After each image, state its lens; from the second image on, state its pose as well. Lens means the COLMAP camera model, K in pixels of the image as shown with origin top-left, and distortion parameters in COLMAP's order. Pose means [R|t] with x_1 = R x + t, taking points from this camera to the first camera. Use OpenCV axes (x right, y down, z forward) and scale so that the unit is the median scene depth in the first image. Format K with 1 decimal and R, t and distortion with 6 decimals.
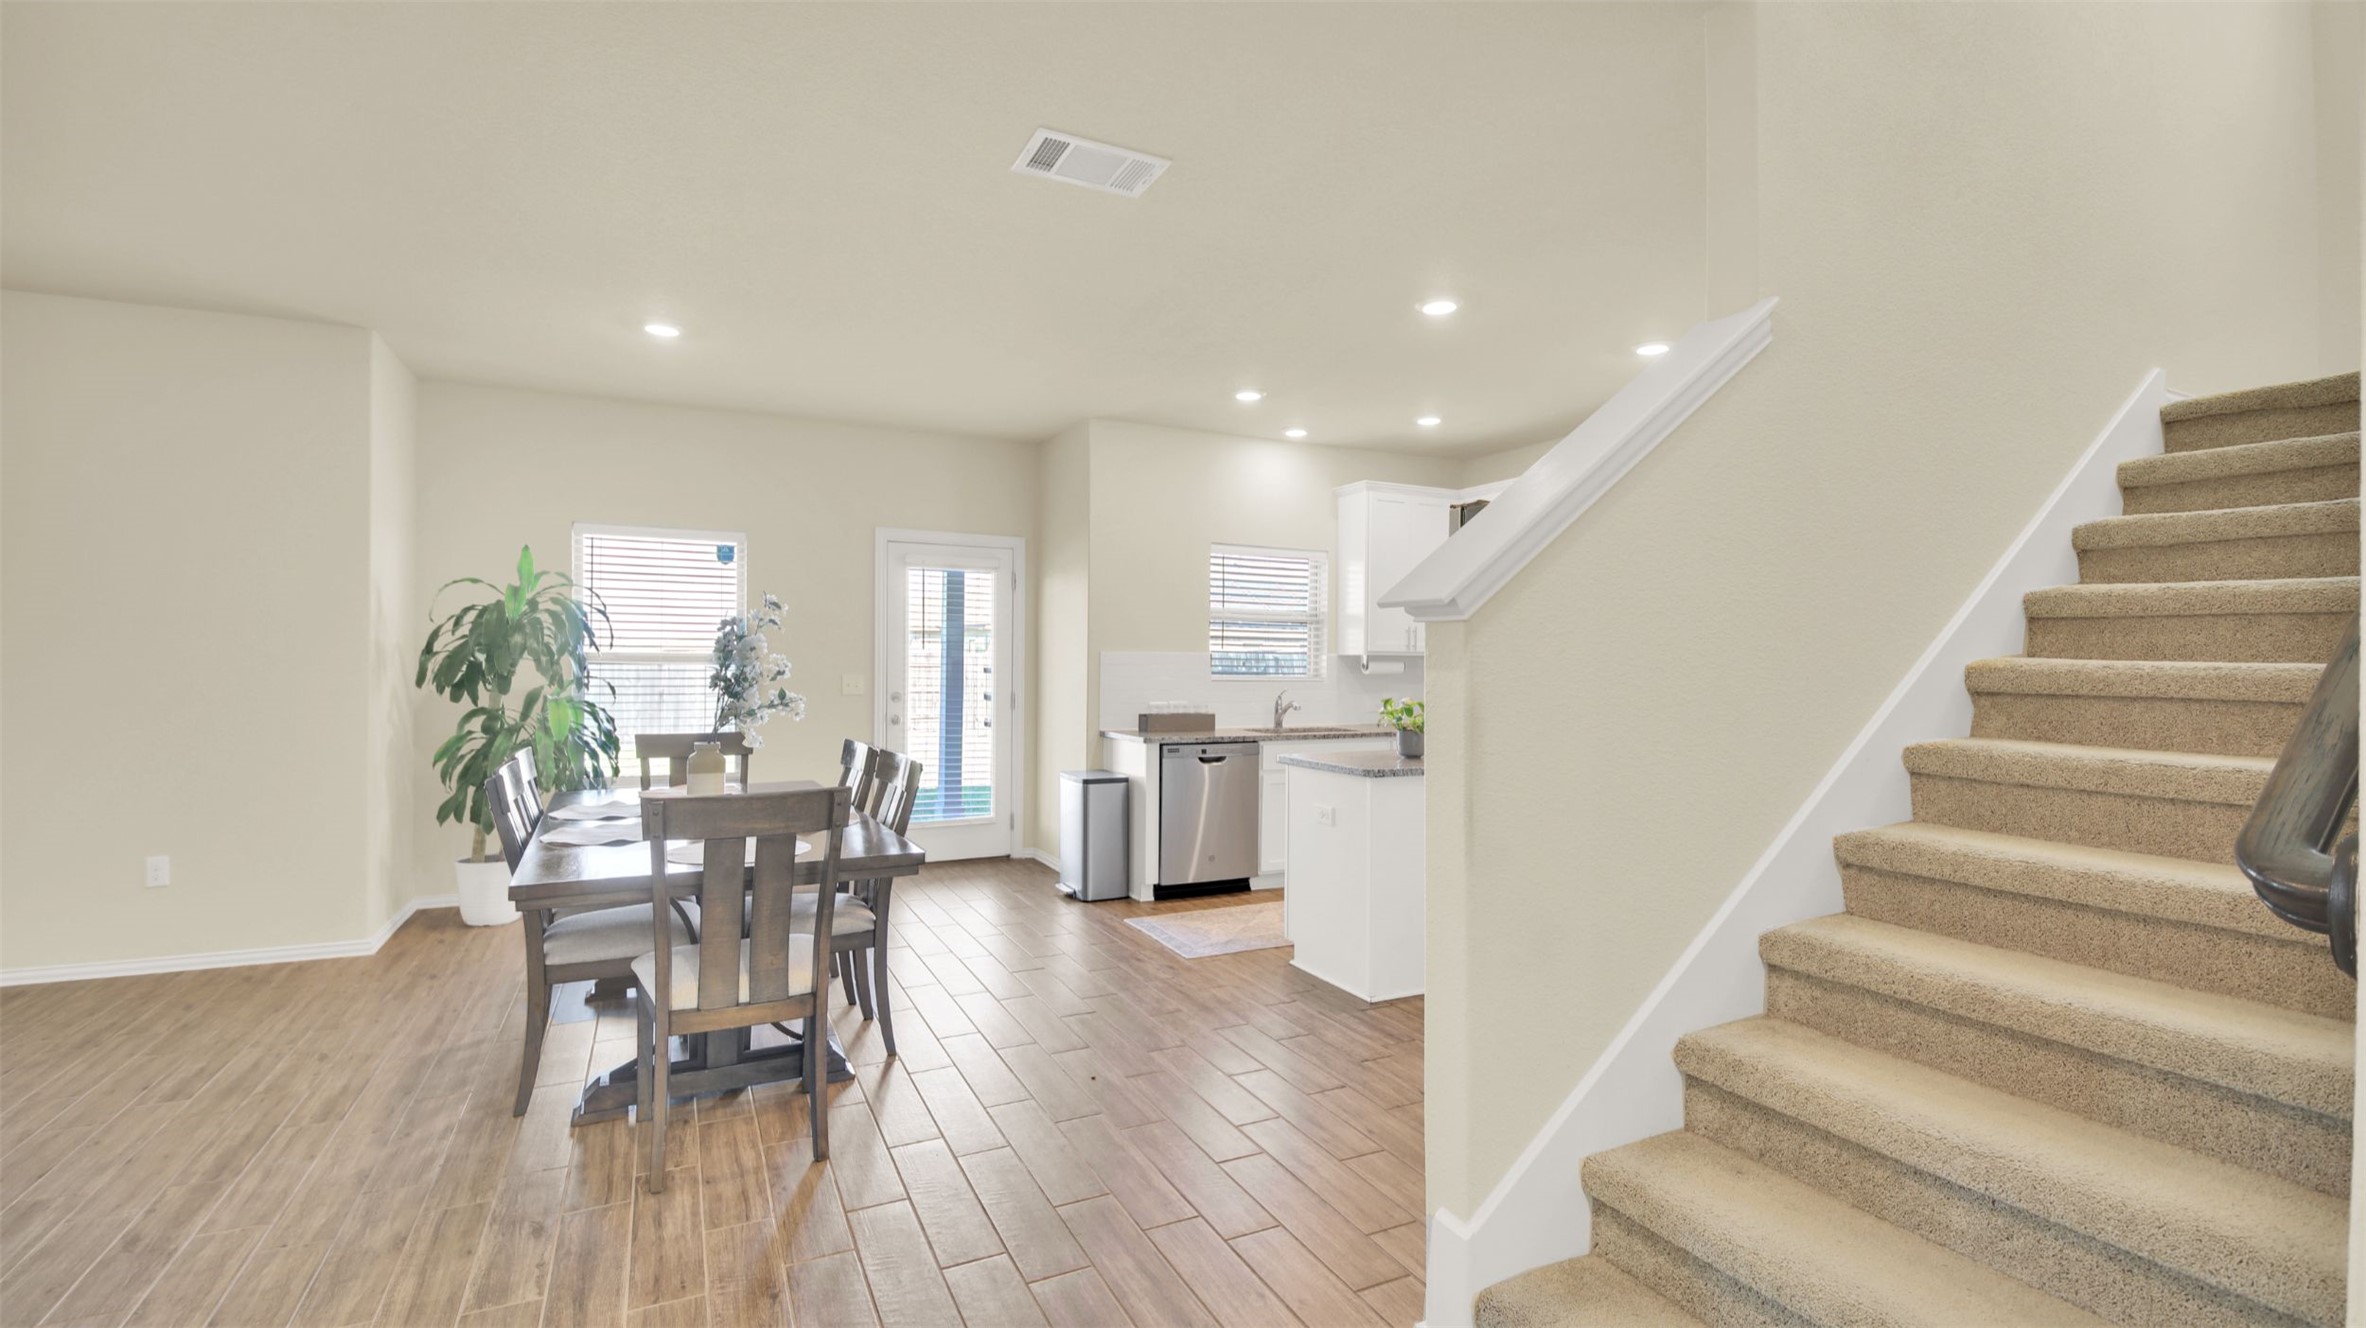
lens RADIAL K [[1029.3, 0, 1180.0], [0, 1029.3, 671.7], [0, 0, 1]] dist [0.006186, -0.007324]
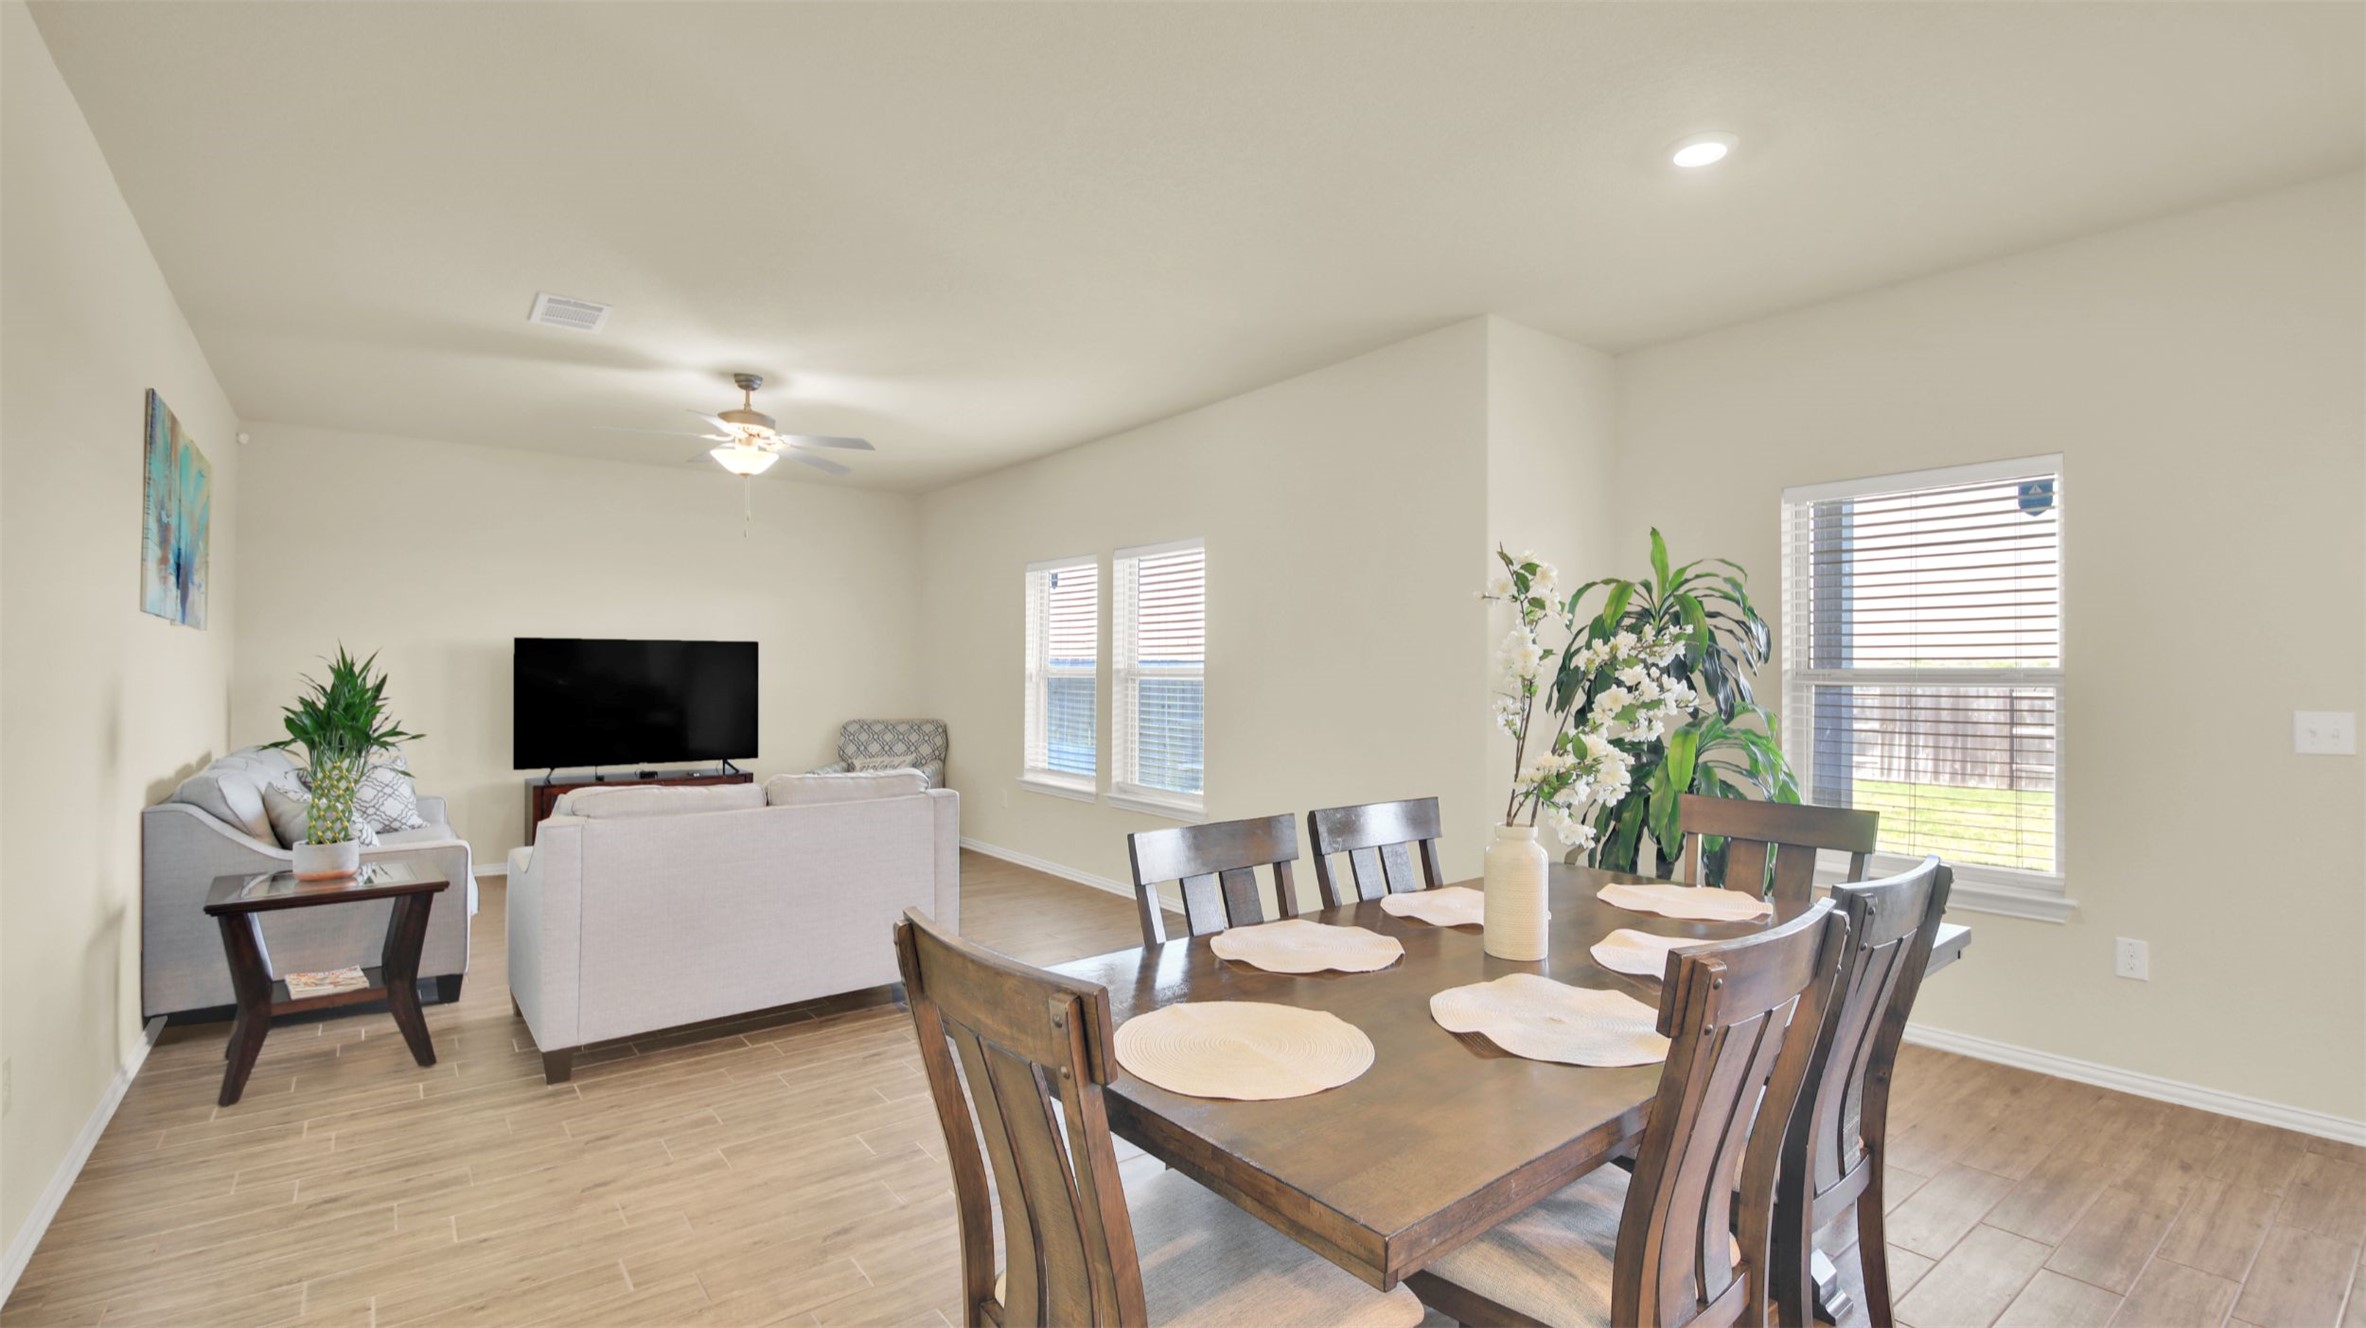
lens RADIAL K [[1029.3, 0, 1175.8], [0, 1029.3, 661.4], [0, 0, 1]] dist [0.006186, -0.007324]
pose [[0.183515, -0.012574, -0.982937, 0.035854], [-0.010965, 0.999830, -0.014837, -0.008024], [0.982956, 0.013501, 0.183346, 0.420781]]
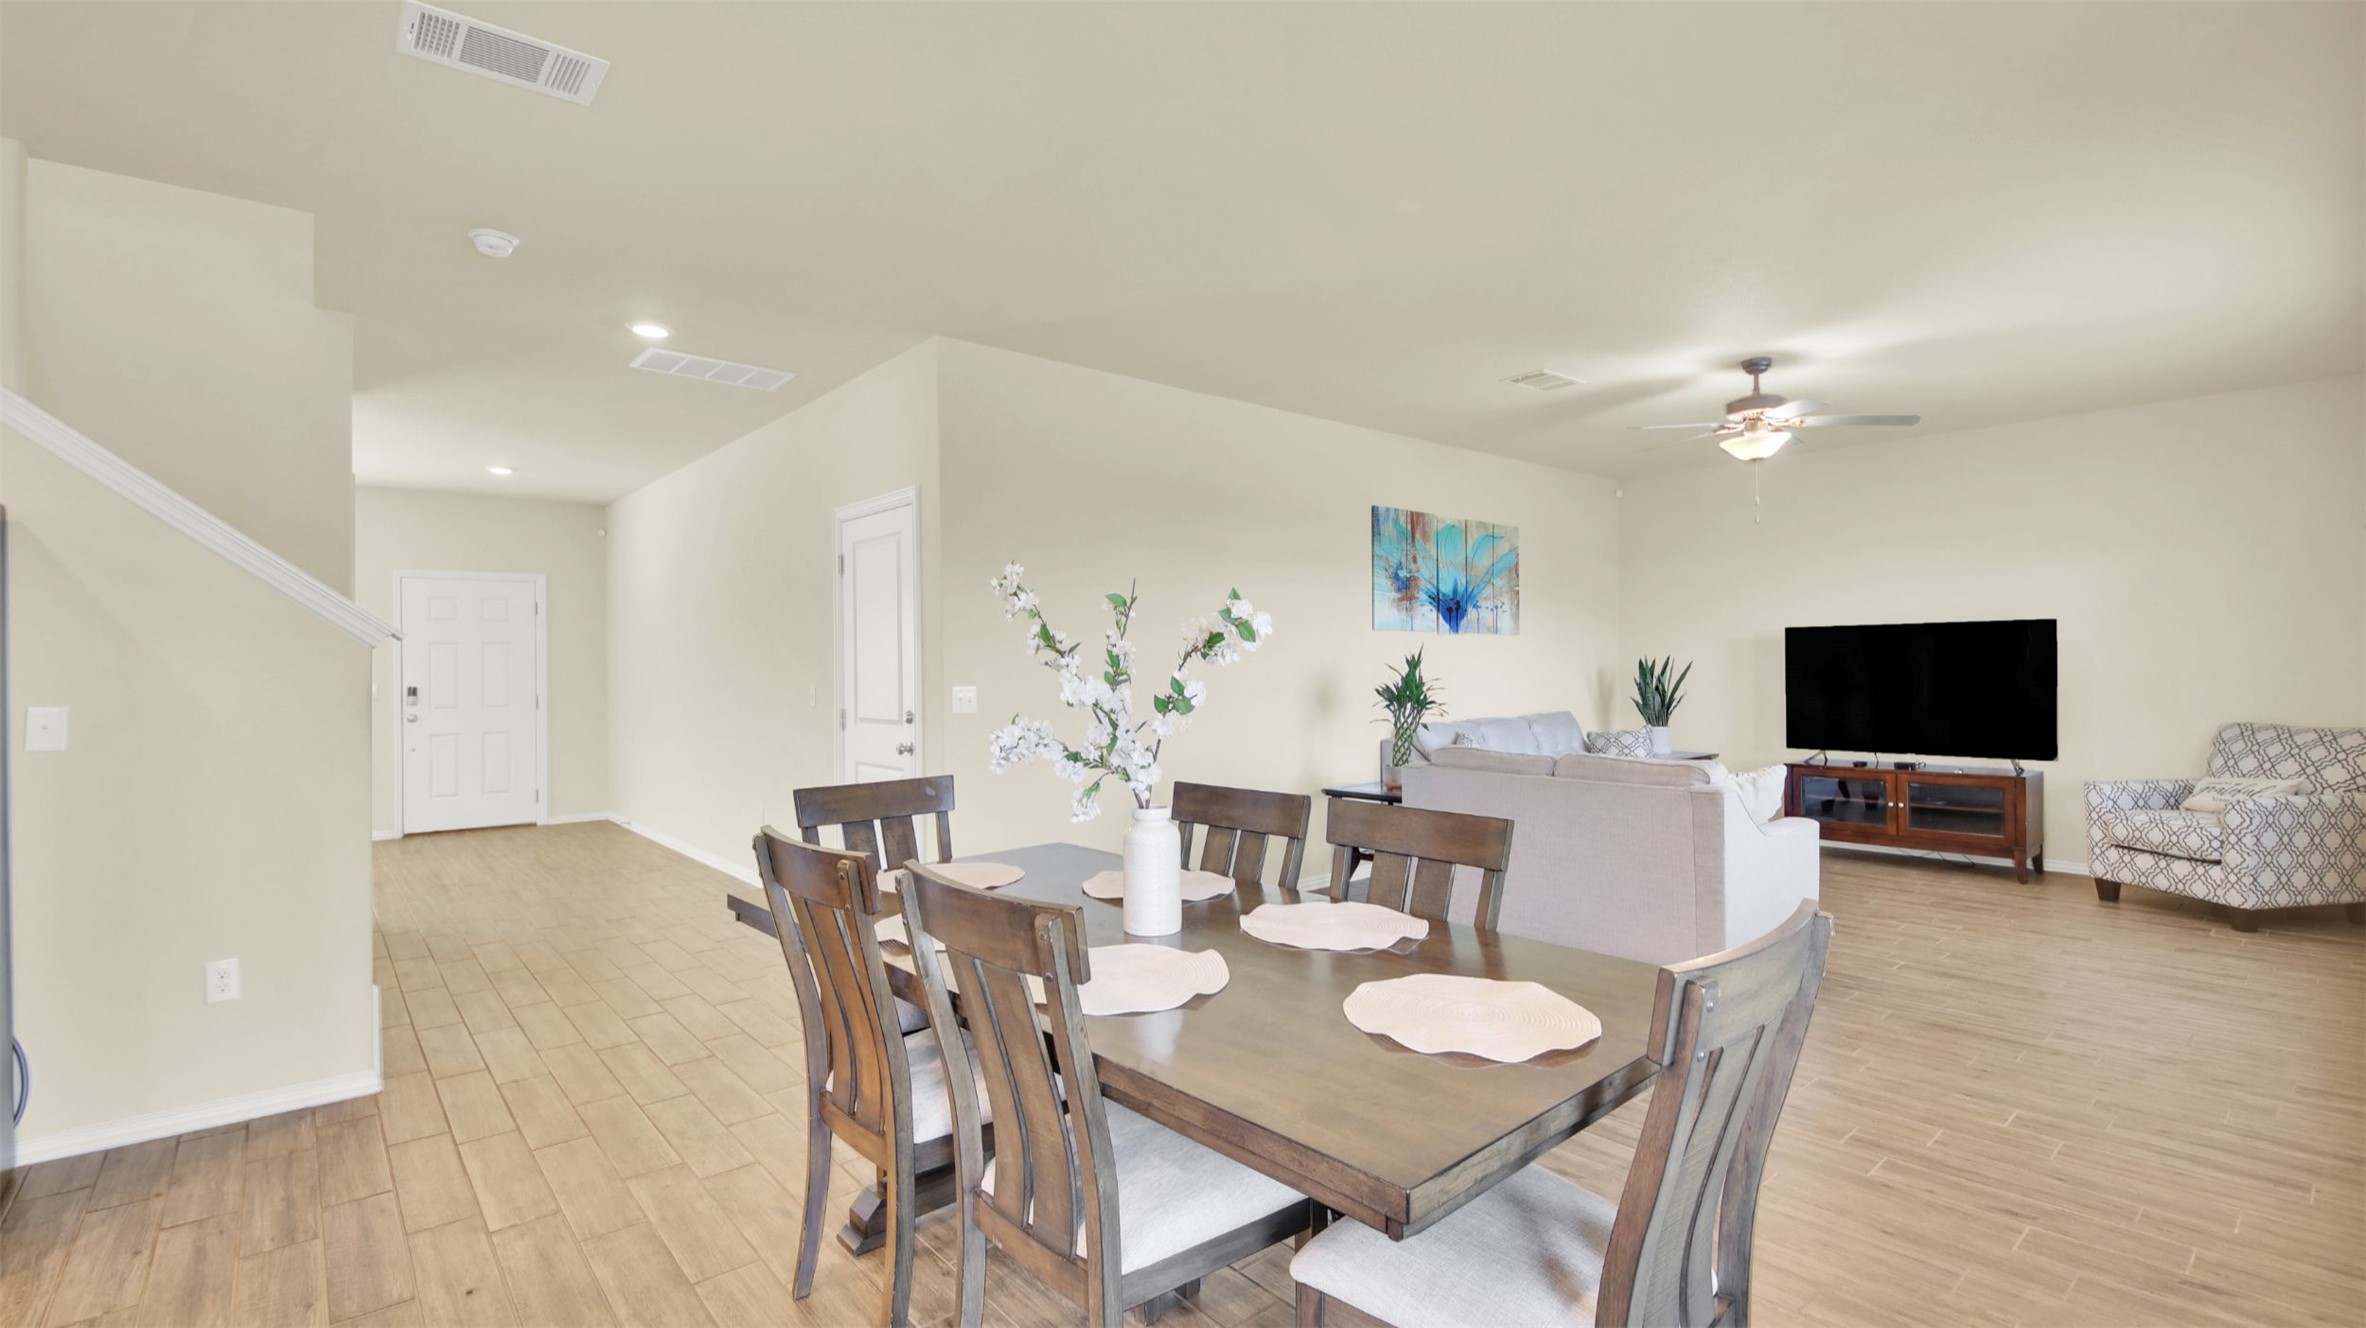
lens RADIAL K [[1029.3, 0, 1193.6], [0, 1029.3, 678.1], [0, 0, 1]] dist [0.006186, -0.007324]
pose [[-0.967140, 0.007596, -0.254130, -0.192889], [0.002878, 0.999817, 0.018933, -0.008247], [0.254227, 0.017579, -0.966985, 0.921169]]
